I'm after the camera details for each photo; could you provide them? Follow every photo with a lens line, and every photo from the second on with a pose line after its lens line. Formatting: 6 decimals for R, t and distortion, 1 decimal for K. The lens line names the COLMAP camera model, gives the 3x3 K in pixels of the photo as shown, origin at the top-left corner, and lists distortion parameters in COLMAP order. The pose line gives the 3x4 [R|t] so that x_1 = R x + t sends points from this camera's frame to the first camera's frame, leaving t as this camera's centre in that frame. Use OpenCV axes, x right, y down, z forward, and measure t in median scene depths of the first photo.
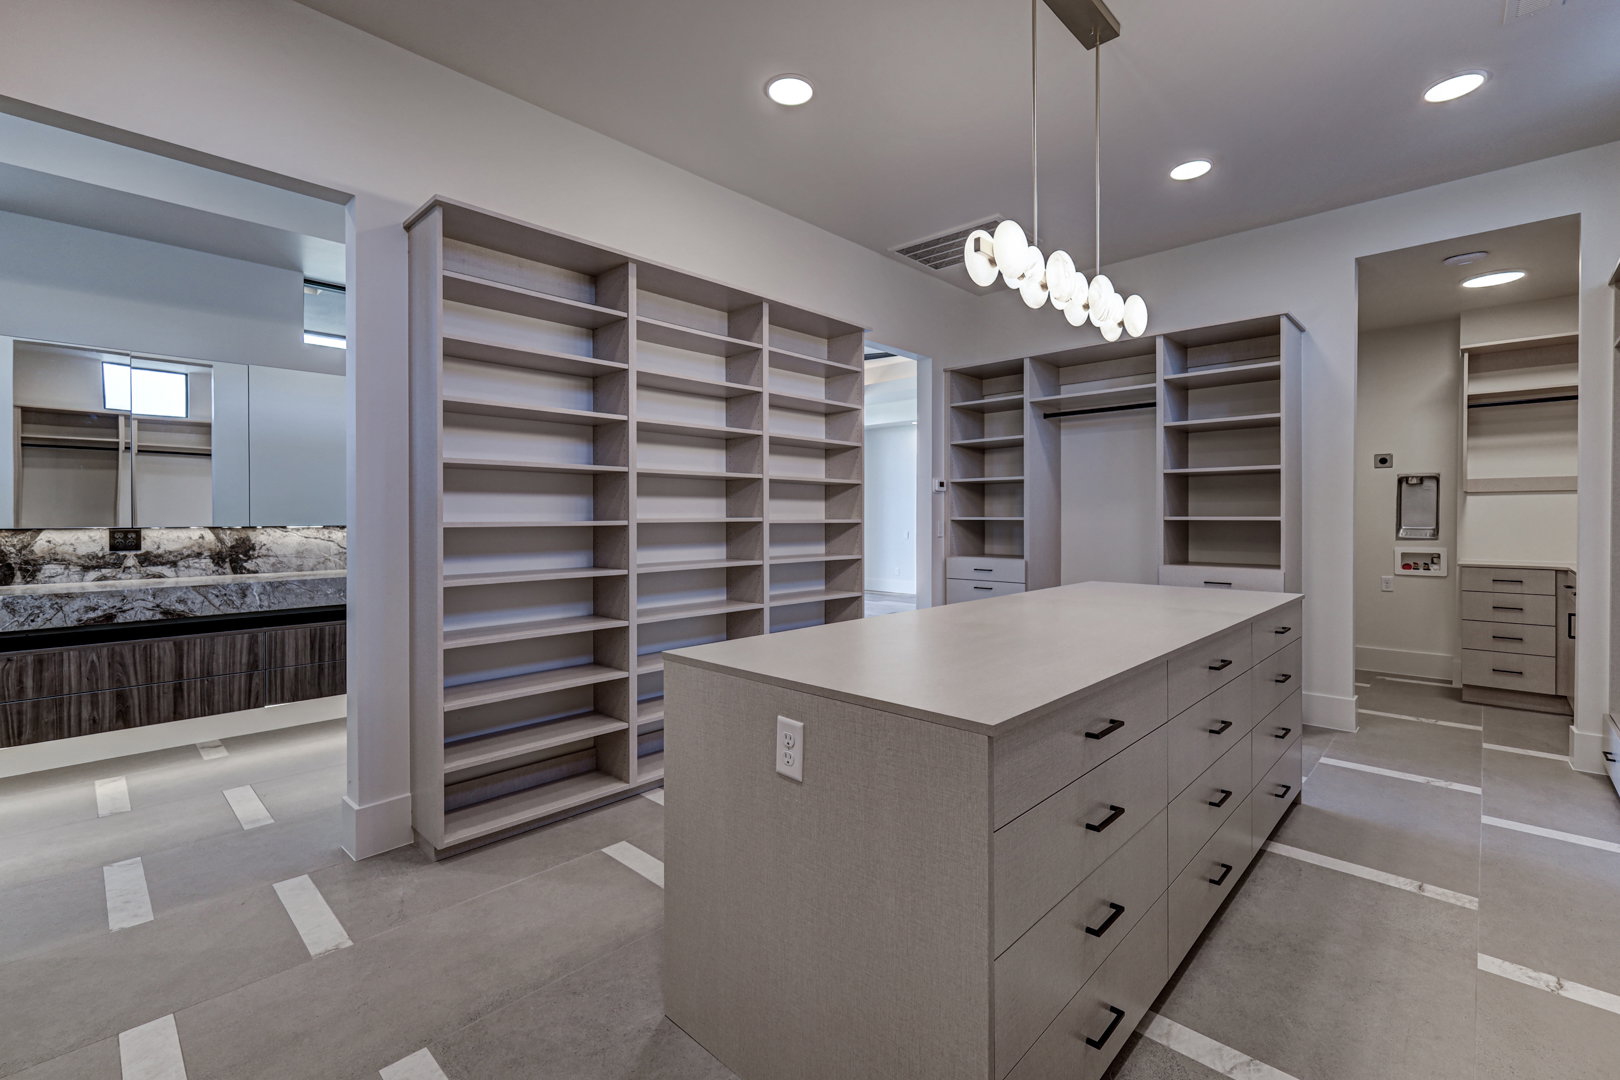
lens RADIAL K [[708.5, 0, 810.6], [0, 708.5, 518.3], [0, 0, 1]] dist [0.001407, 0.000129]
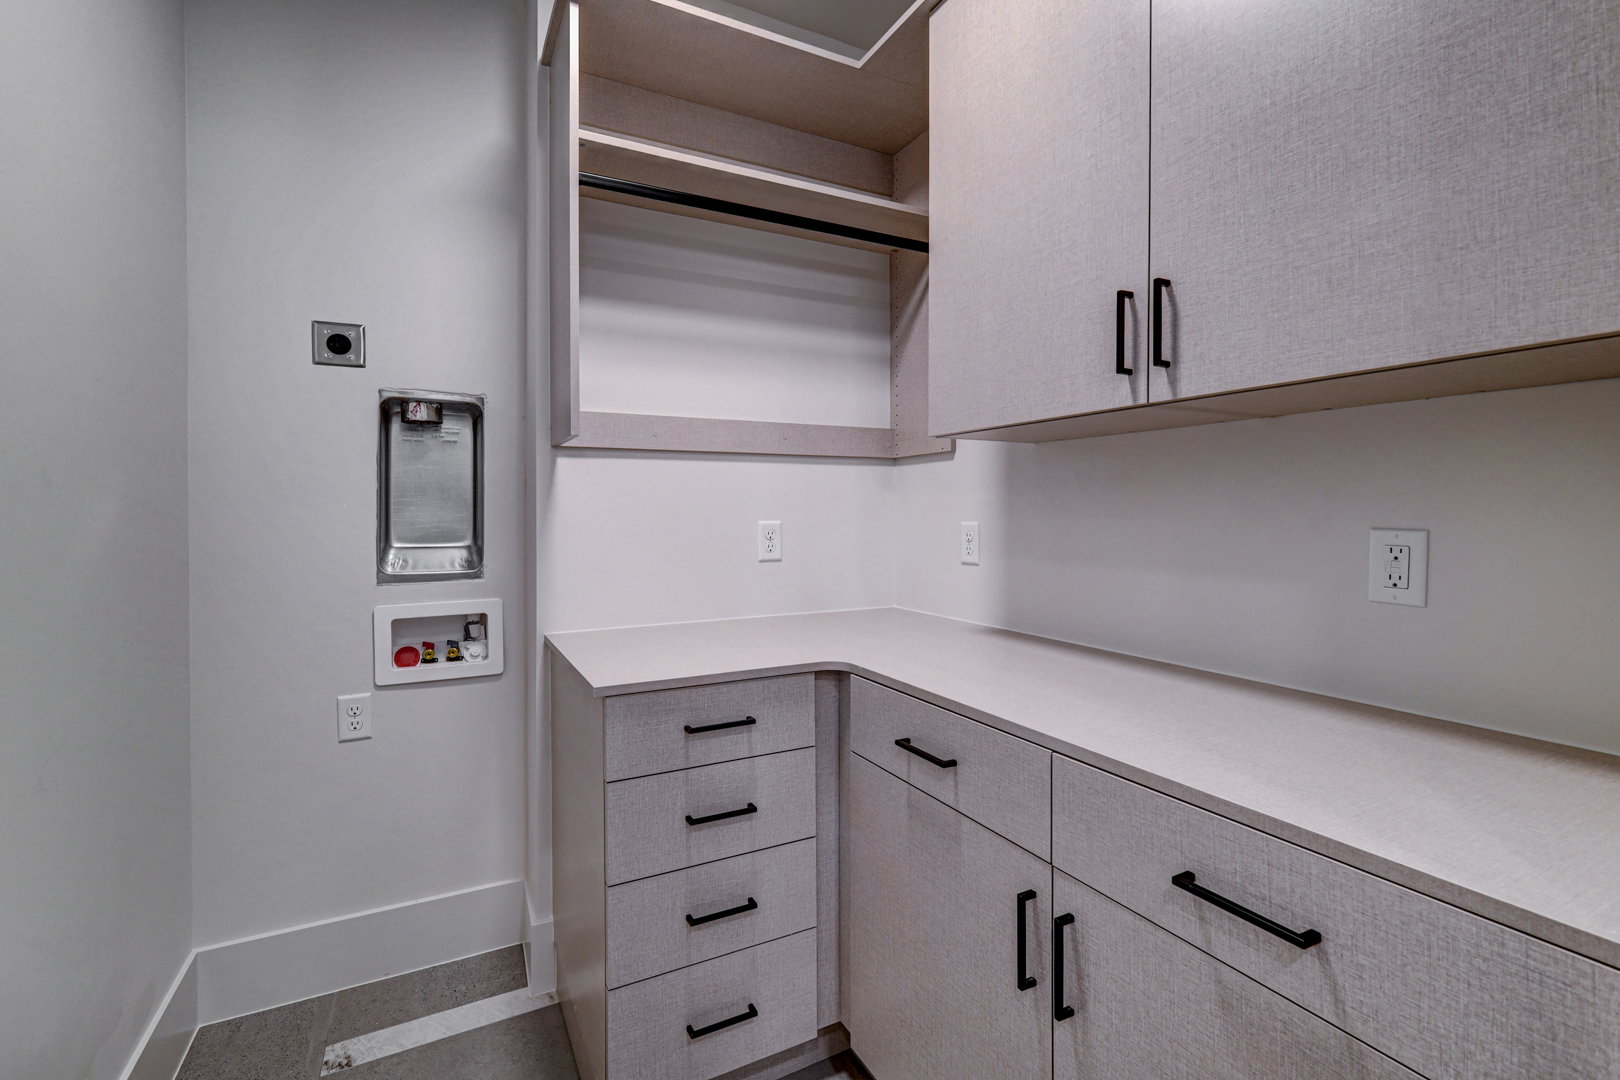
lens RADIAL K [[708.5, 0, 810.6], [0, 708.5, 518.3], [0, 0, 1]] dist [0.001407, 0.000129]
pose [[0.324303, -0.007788, 0.945921, 0.605815], [0.015700, 0.999873, 0.002849, 0.001627], [-0.945823, 0.013927, 0.324384, 0.734762]]
